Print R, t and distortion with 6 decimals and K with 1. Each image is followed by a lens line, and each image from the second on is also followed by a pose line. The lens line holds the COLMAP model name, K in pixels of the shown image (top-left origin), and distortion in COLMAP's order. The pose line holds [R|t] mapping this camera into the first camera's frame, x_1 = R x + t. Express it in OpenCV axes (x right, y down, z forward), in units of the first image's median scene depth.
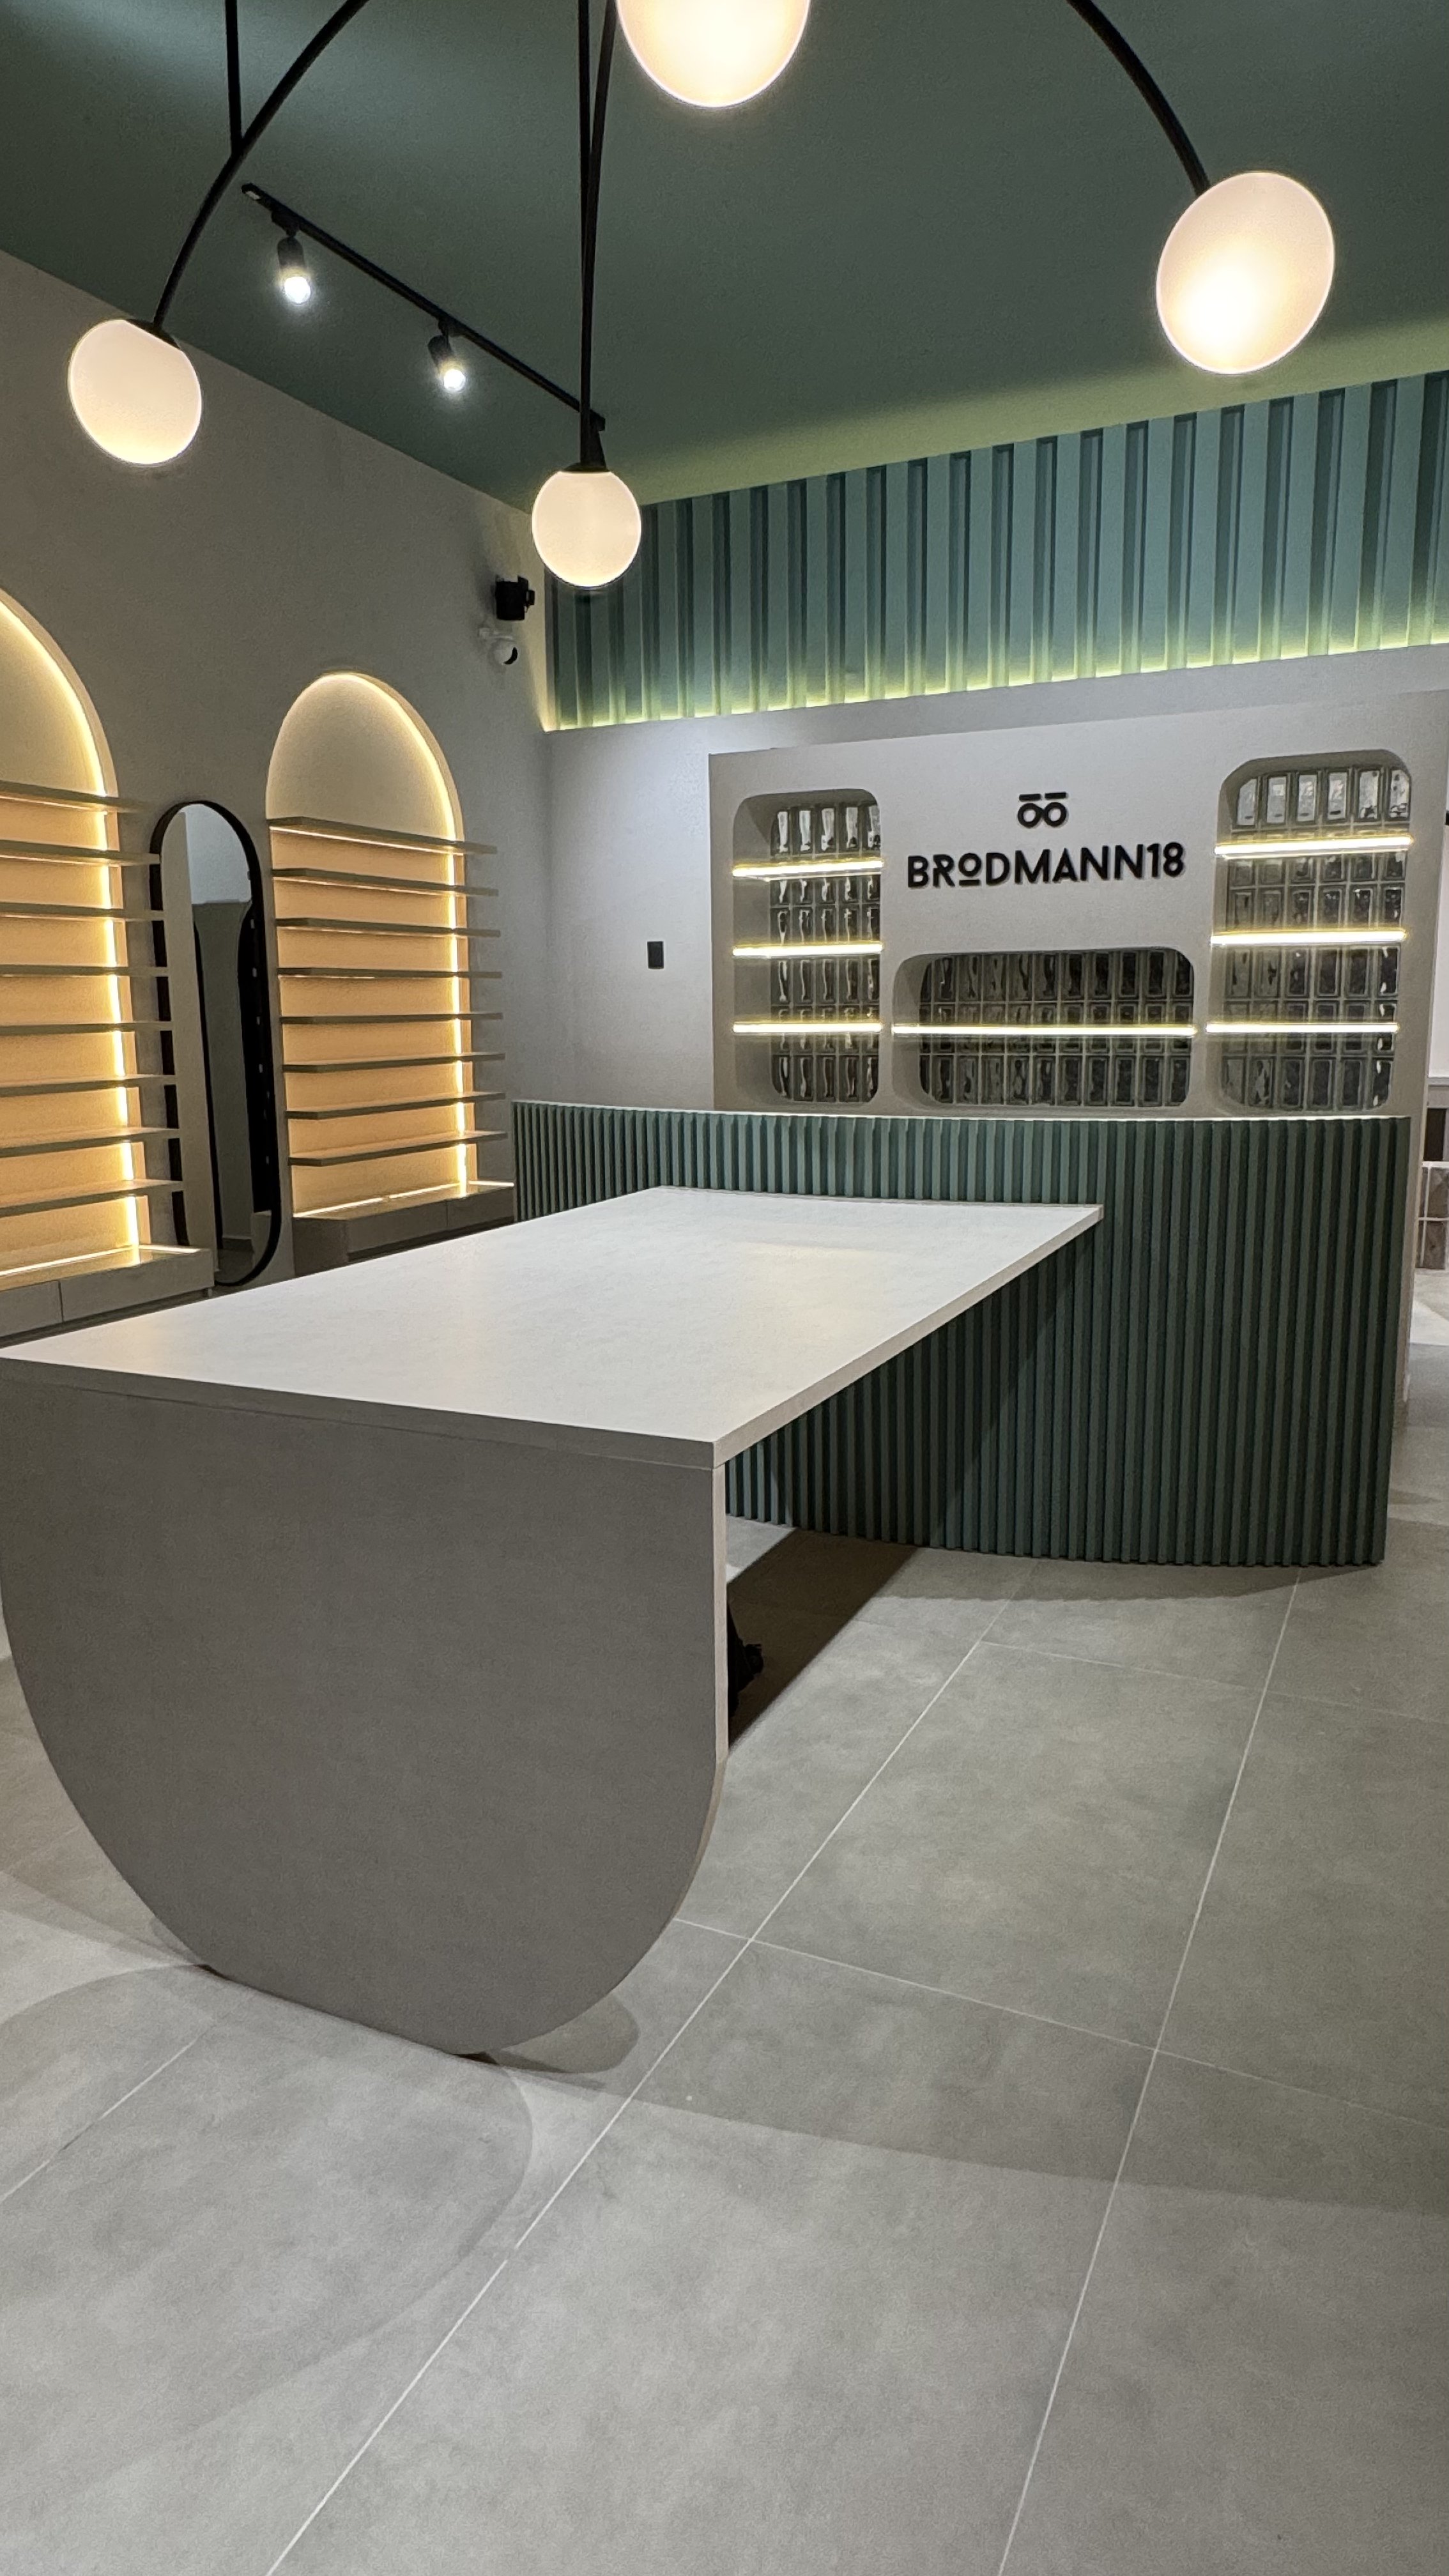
lens RADIAL K [[1527.9, 0, 729.7], [0, 1527.9, 1287.4], [0, 0, 1]] dist [-0.005132, 0.001829]
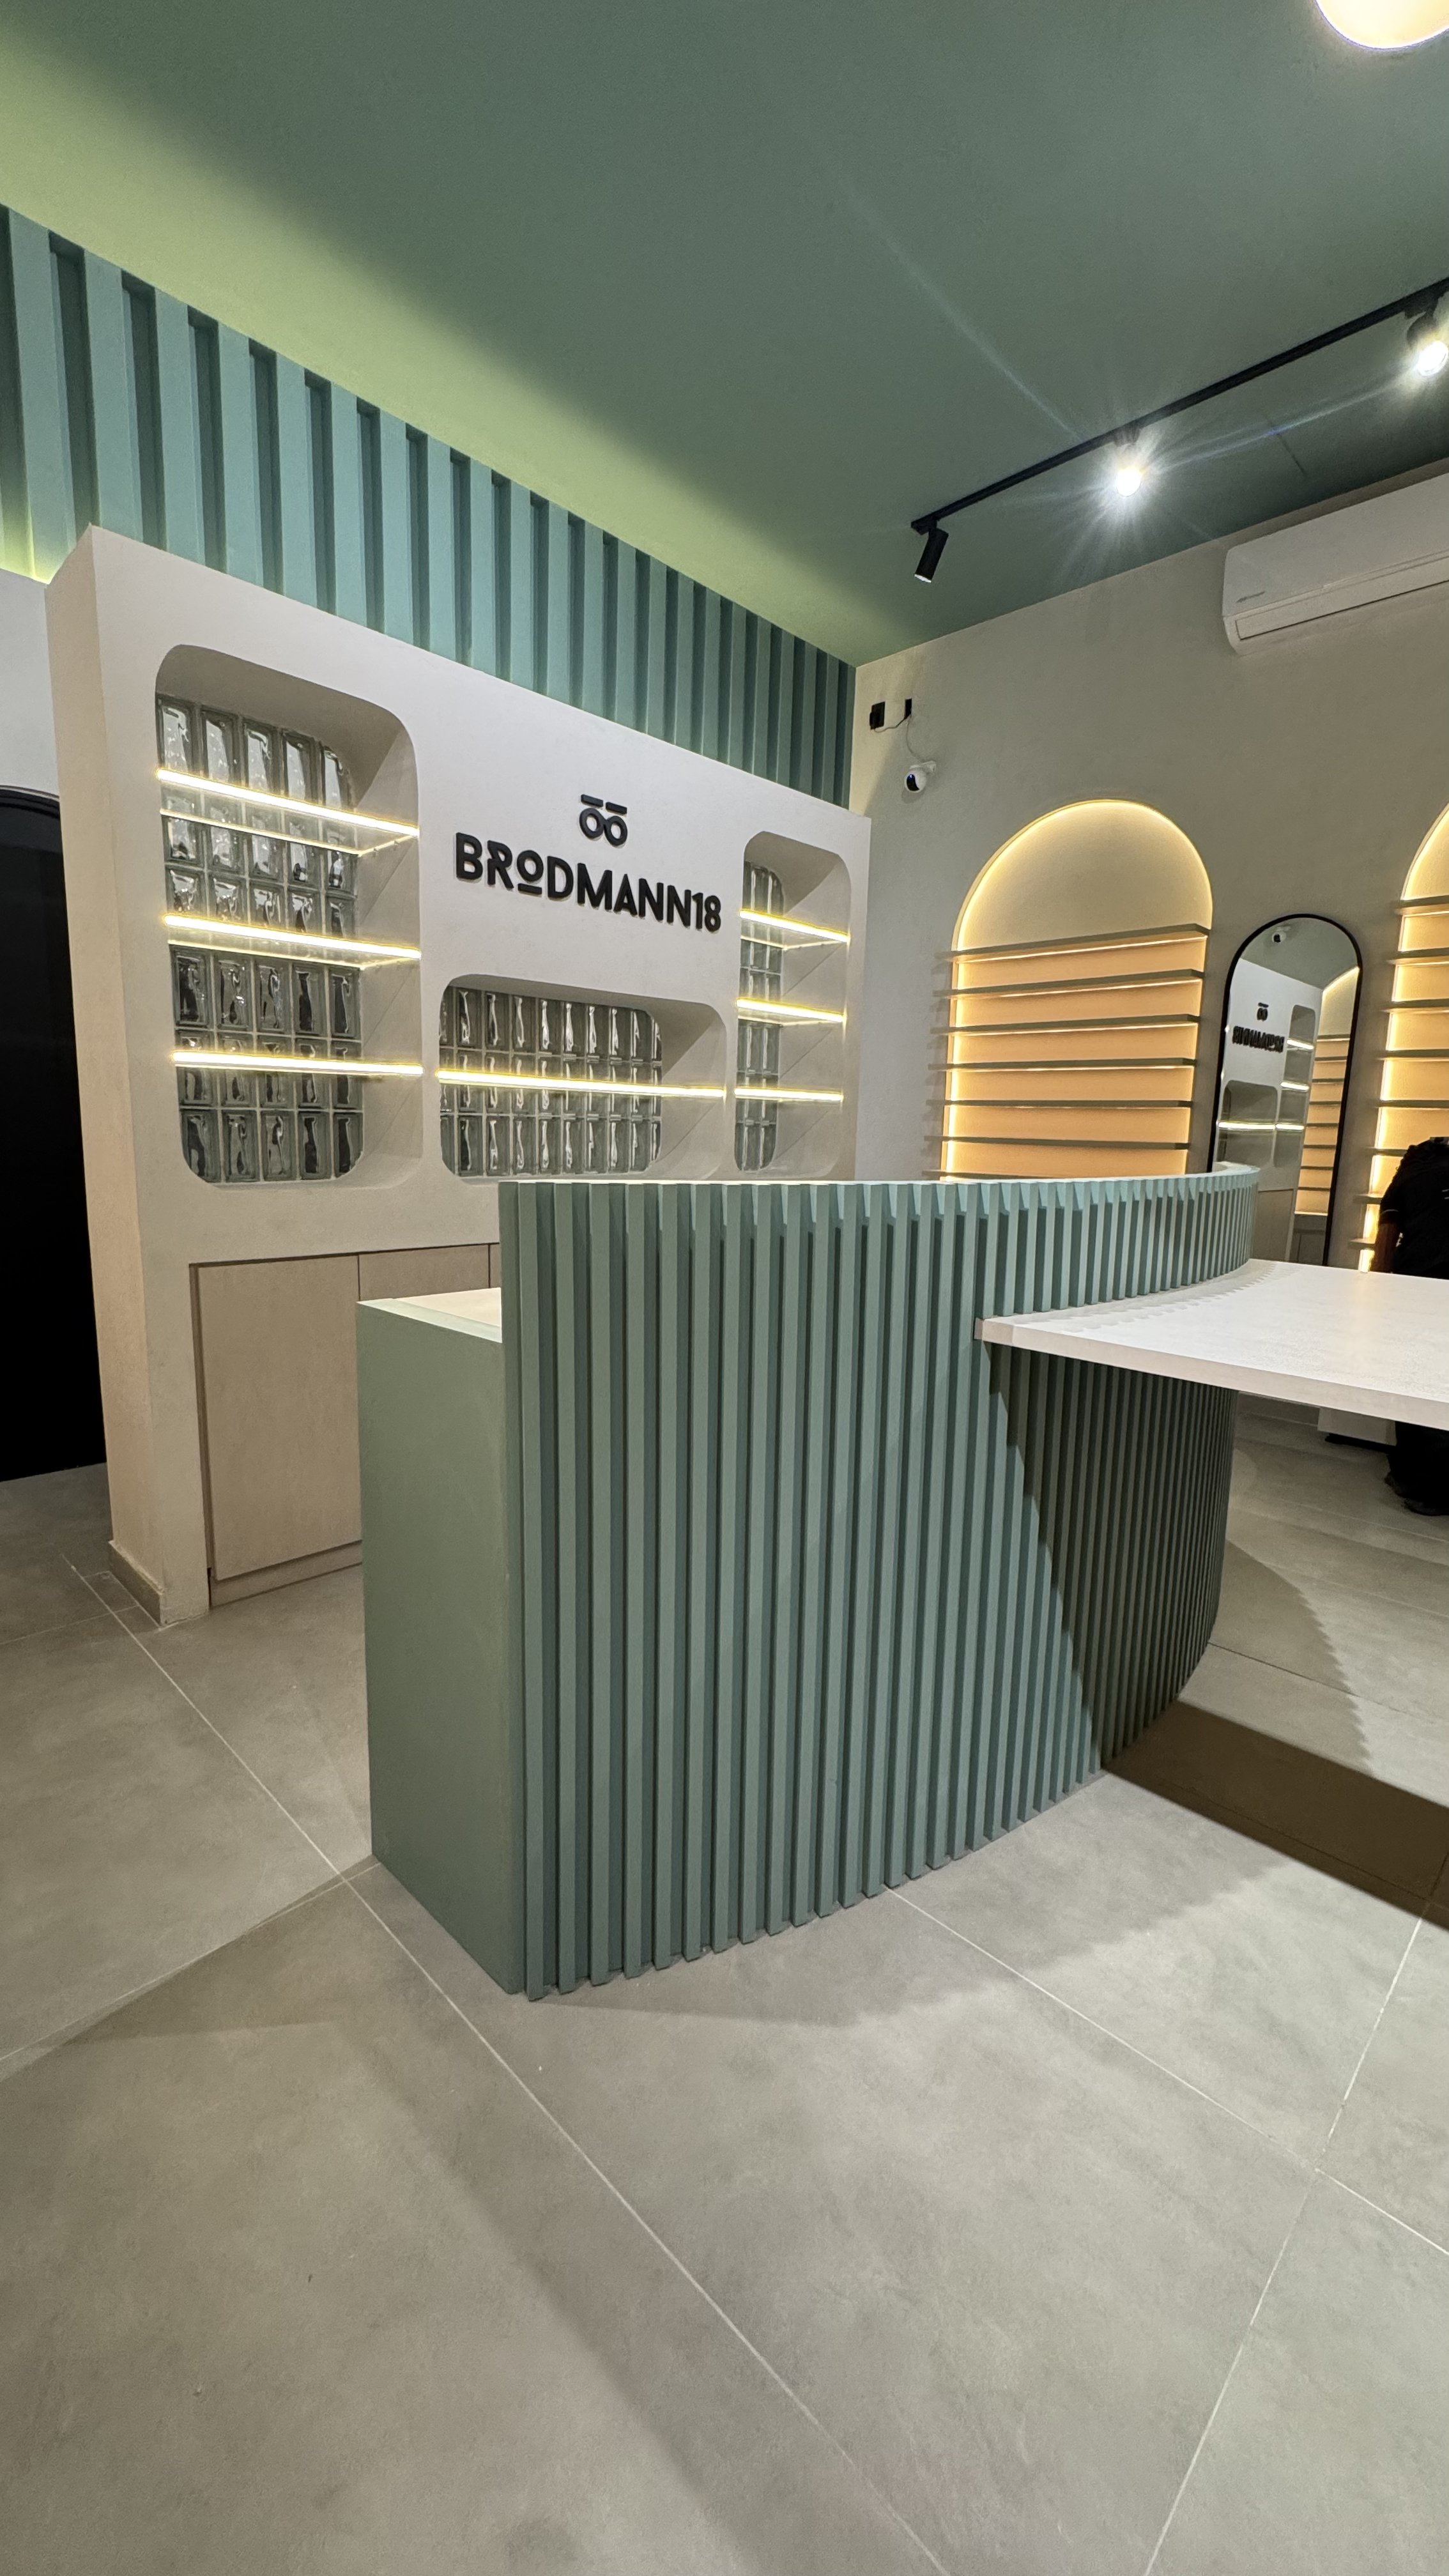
lens RADIAL K [[1029.3, 0, 734.4], [0, 1029.3, 1287.5], [0, 0, 1]] dist [-0.003609, 0.000739]
pose [[0.328783, -0.127478, 0.935762, -0.333245], [0.144146, 0.986012, 0.083677, -0.096319], [-0.933340, 0.107375, 0.342560, 0.764278]]
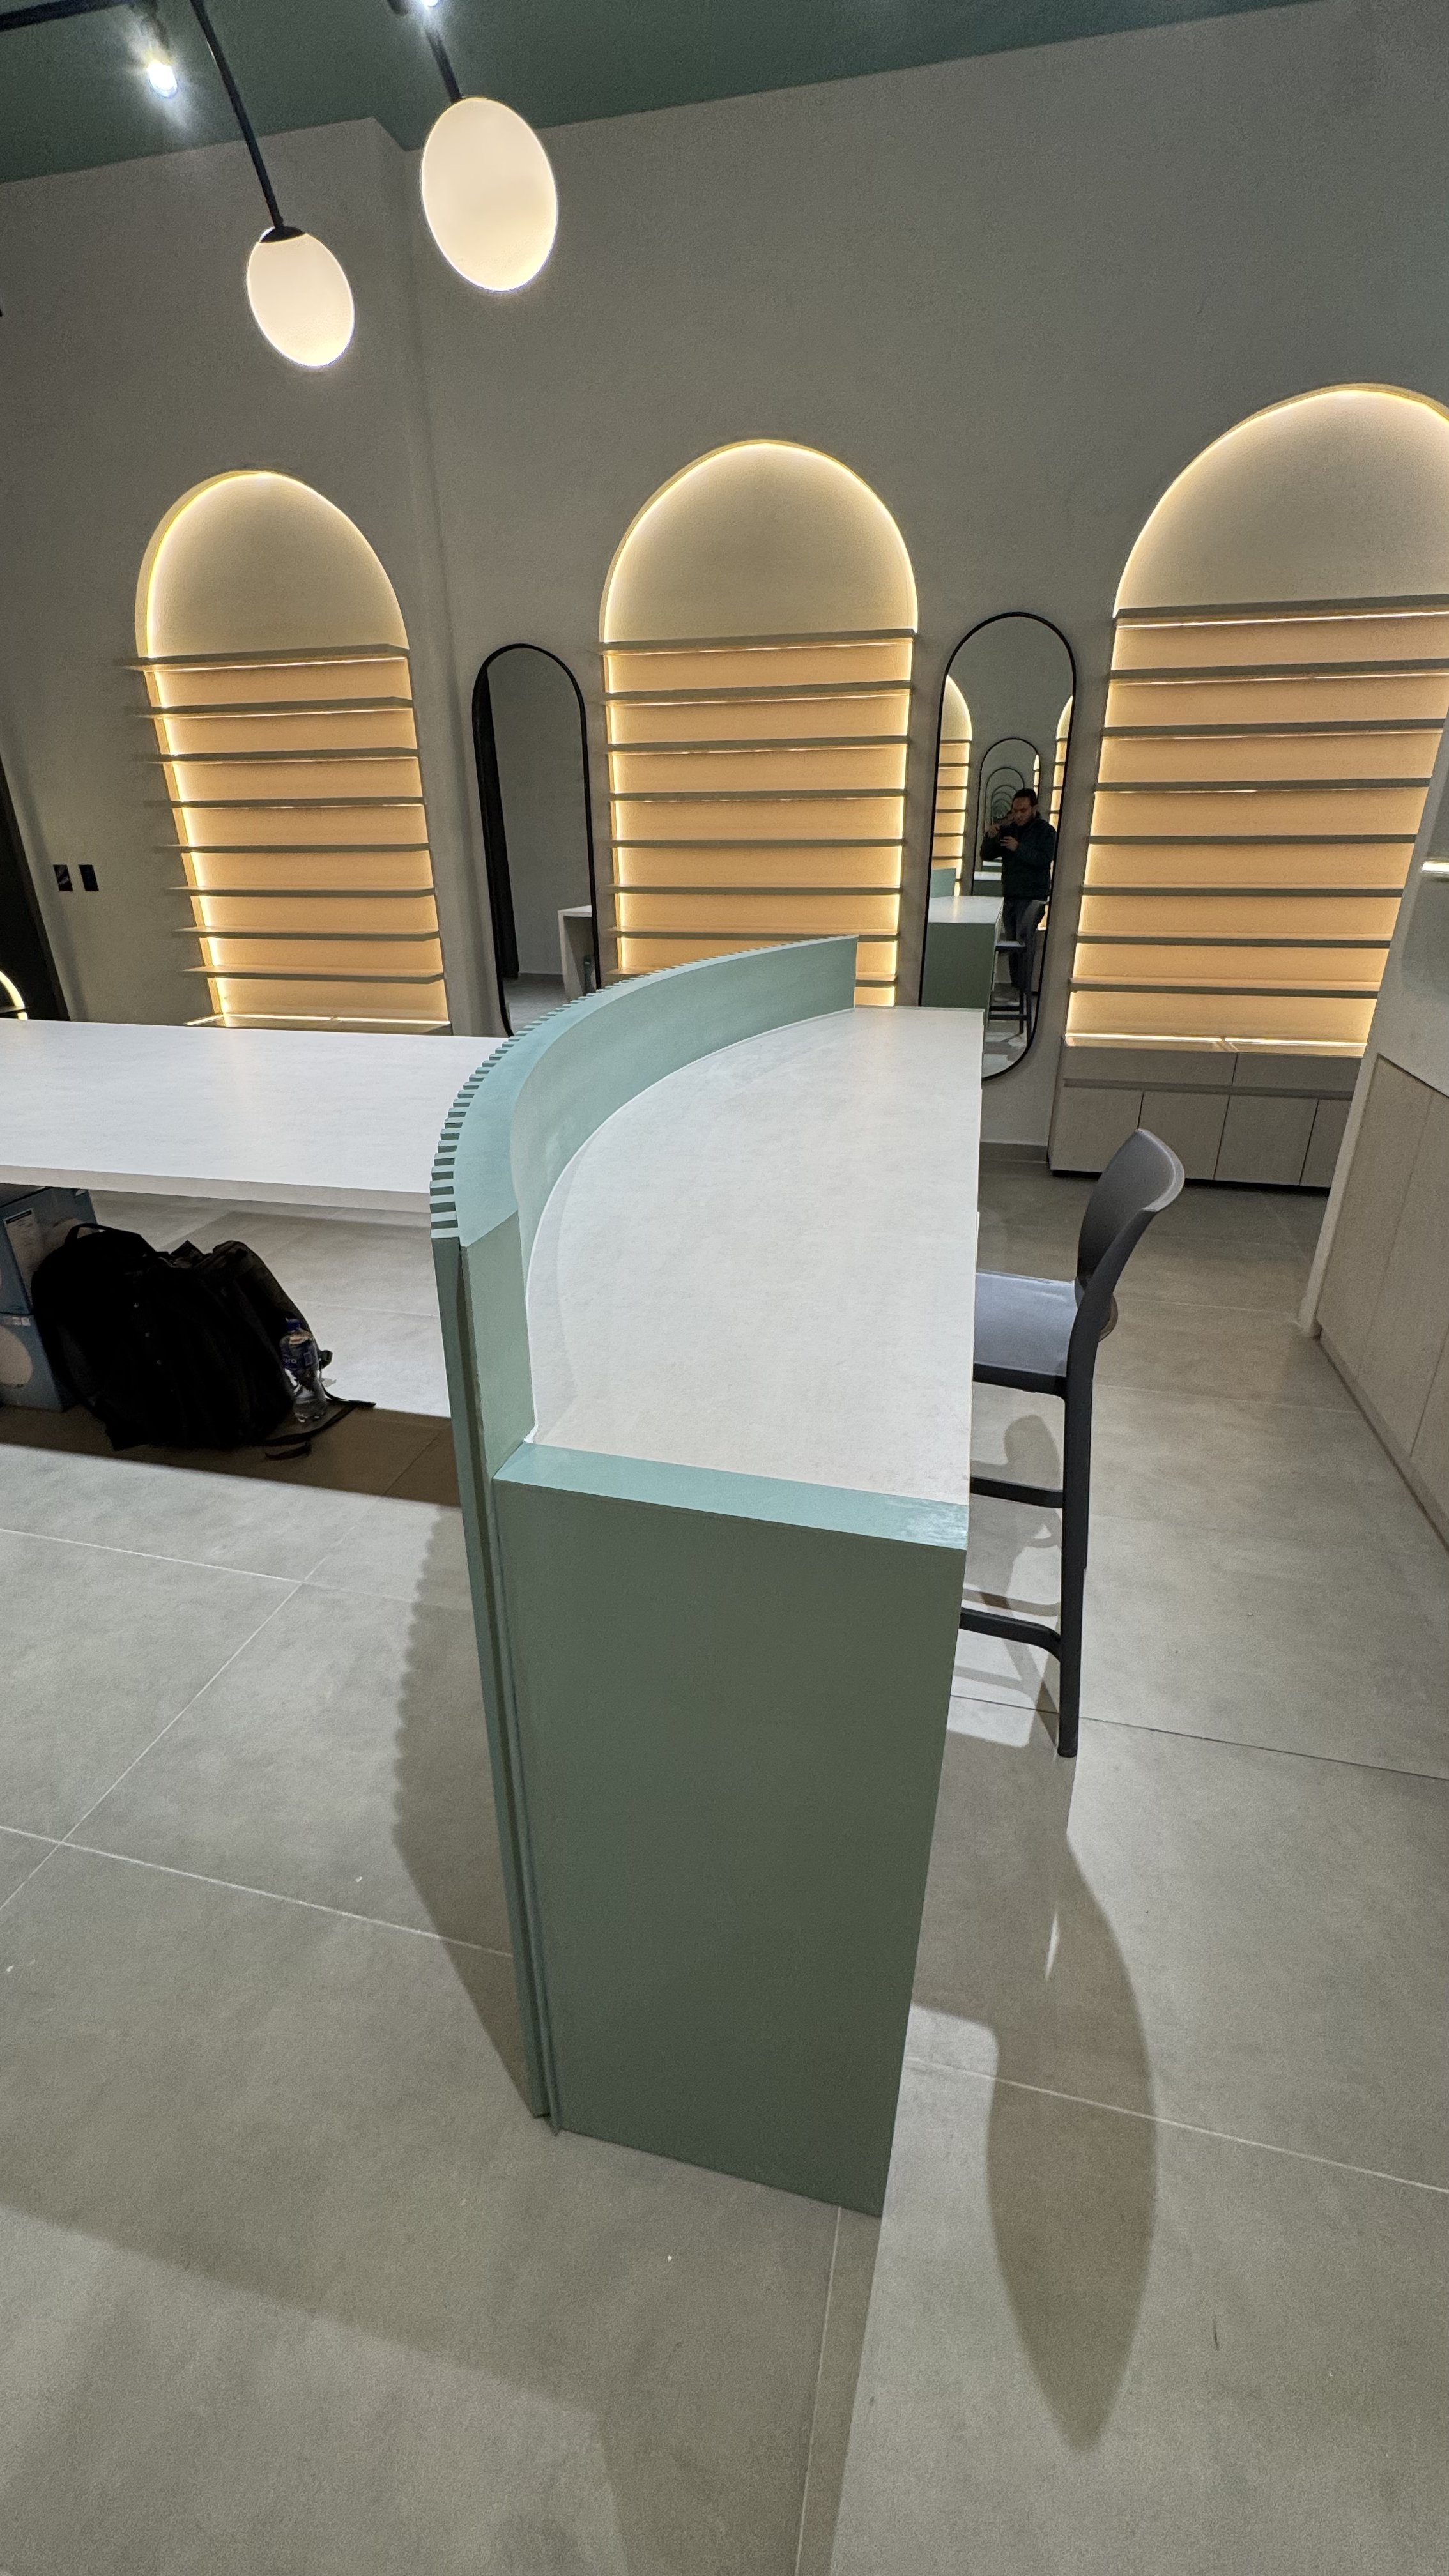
lens RADIAL K [[1029.3, 0, 727.4], [0, 1029.3, 1291.9], [0, 0, 1]] dist [-0.003609, 0.000739]
pose [[0.203993, 0.405336, -0.891117, 0.447176], [-0.176134, 0.910600, 0.373878, -0.129002], [0.962997, 0.080687, 0.257150, 0.695202]]
